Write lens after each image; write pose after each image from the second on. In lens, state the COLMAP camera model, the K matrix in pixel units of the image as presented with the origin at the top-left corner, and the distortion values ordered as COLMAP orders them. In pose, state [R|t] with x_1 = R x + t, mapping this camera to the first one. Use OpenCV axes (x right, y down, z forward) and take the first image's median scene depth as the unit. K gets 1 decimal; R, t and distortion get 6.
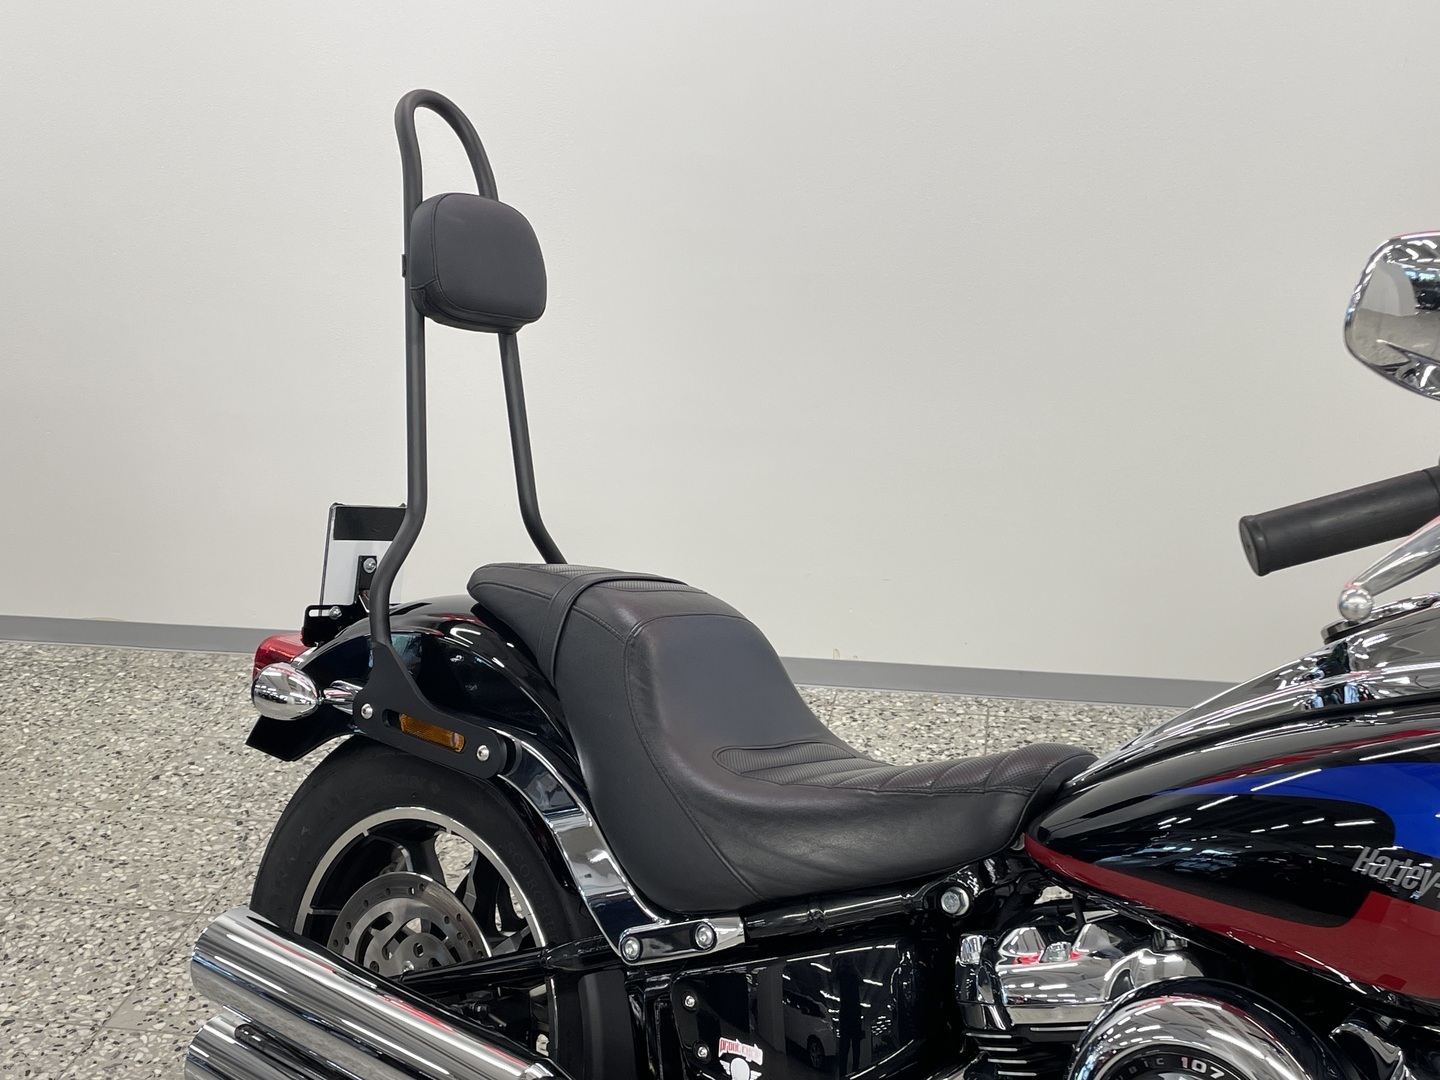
lens RADIAL K [[1742.2, 0, 695.3], [0, 1742.2, 531.3], [0, 0, 1]] dist [0.059887, 0.000000]
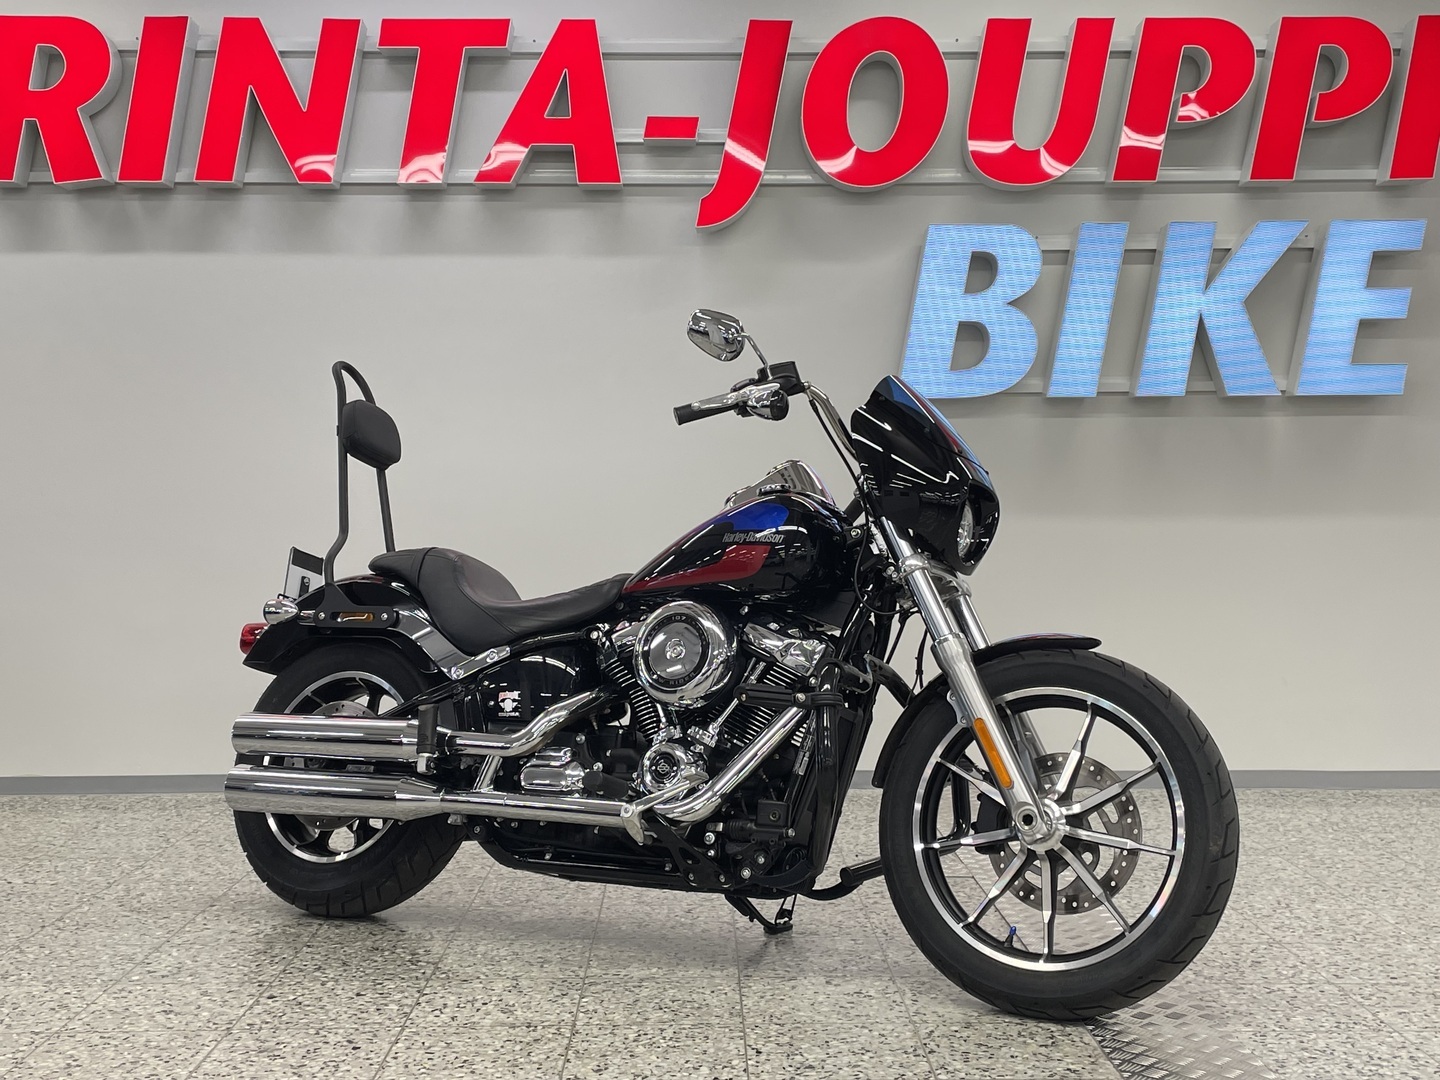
lens RADIAL K [[1742.2, 0, 720.9], [0, 1742.2, 505.0], [0, 0, 1]] dist [0.059887, 0.000000]
pose [[0.978942, 0.018764, 0.203274, -0.137977], [0.049239, 0.944662, -0.324329, 0.644642], [-0.198111, 0.327509, 0.923845, -1.032826]]
